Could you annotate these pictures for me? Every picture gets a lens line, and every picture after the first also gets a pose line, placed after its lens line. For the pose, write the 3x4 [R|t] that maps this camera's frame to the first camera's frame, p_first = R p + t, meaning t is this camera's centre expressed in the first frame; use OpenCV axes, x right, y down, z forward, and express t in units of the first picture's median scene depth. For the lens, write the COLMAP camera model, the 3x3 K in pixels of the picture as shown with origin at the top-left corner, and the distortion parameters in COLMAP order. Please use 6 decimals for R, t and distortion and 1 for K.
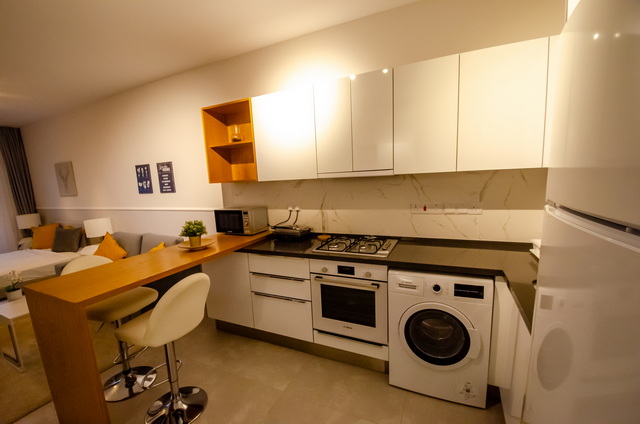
lens RADIAL K [[278.8, 0, 310.9], [0, 278.8, 222.9], [0, 0, 1]] dist [0.008761, -0.019208]
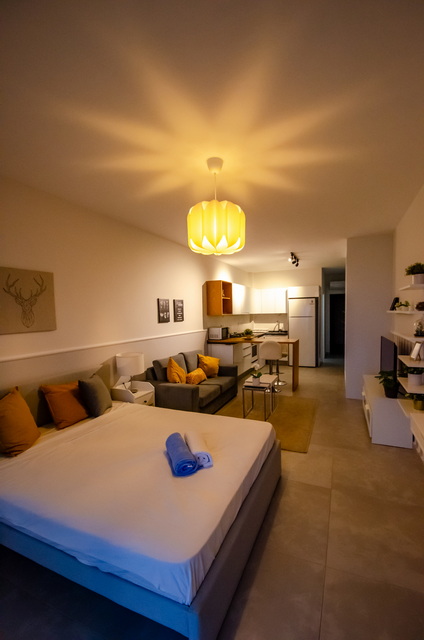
lens RADIAL K [[278.8, 0, 222.3], [0, 278.8, 328.9], [0, 0, 1]] dist [0.008761, -0.019208]
pose [[-0.047992, -0.005554, 0.998832, -1.891666], [0.182723, 0.983061, 0.014246, -0.055510], [-0.981992, 0.183193, -0.046164, 0.870070]]
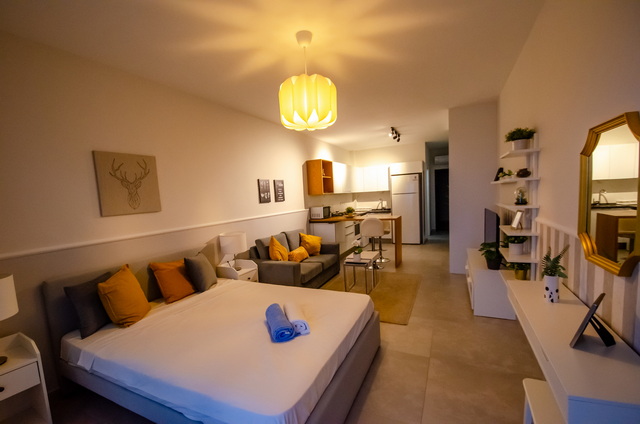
lens RADIAL K [[278.8, 0, 310.9], [0, 278.8, 222.9], [0, 0, 1]] dist [0.008761, -0.019208]
pose [[0.013432, -0.046998, 0.998805, -1.905179], [0.215672, 0.975519, 0.043002, -0.032671], [-0.976373, 0.214837, 0.023240, 0.849103]]
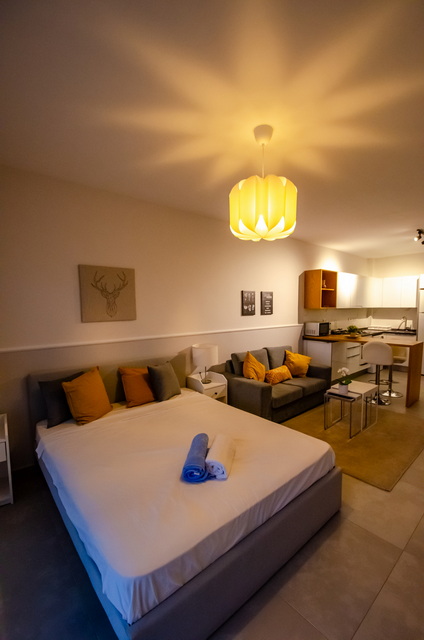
lens RADIAL K [[278.8, 0, 222.3], [0, 278.8, 328.9], [0, 0, 1]] dist [0.008761, -0.019208]
pose [[0.386864, -0.027217, 0.921735, -1.797291], [0.134050, 0.990606, -0.027012, -0.037167], [-0.912341, 0.134008, 0.386879, 0.703890]]
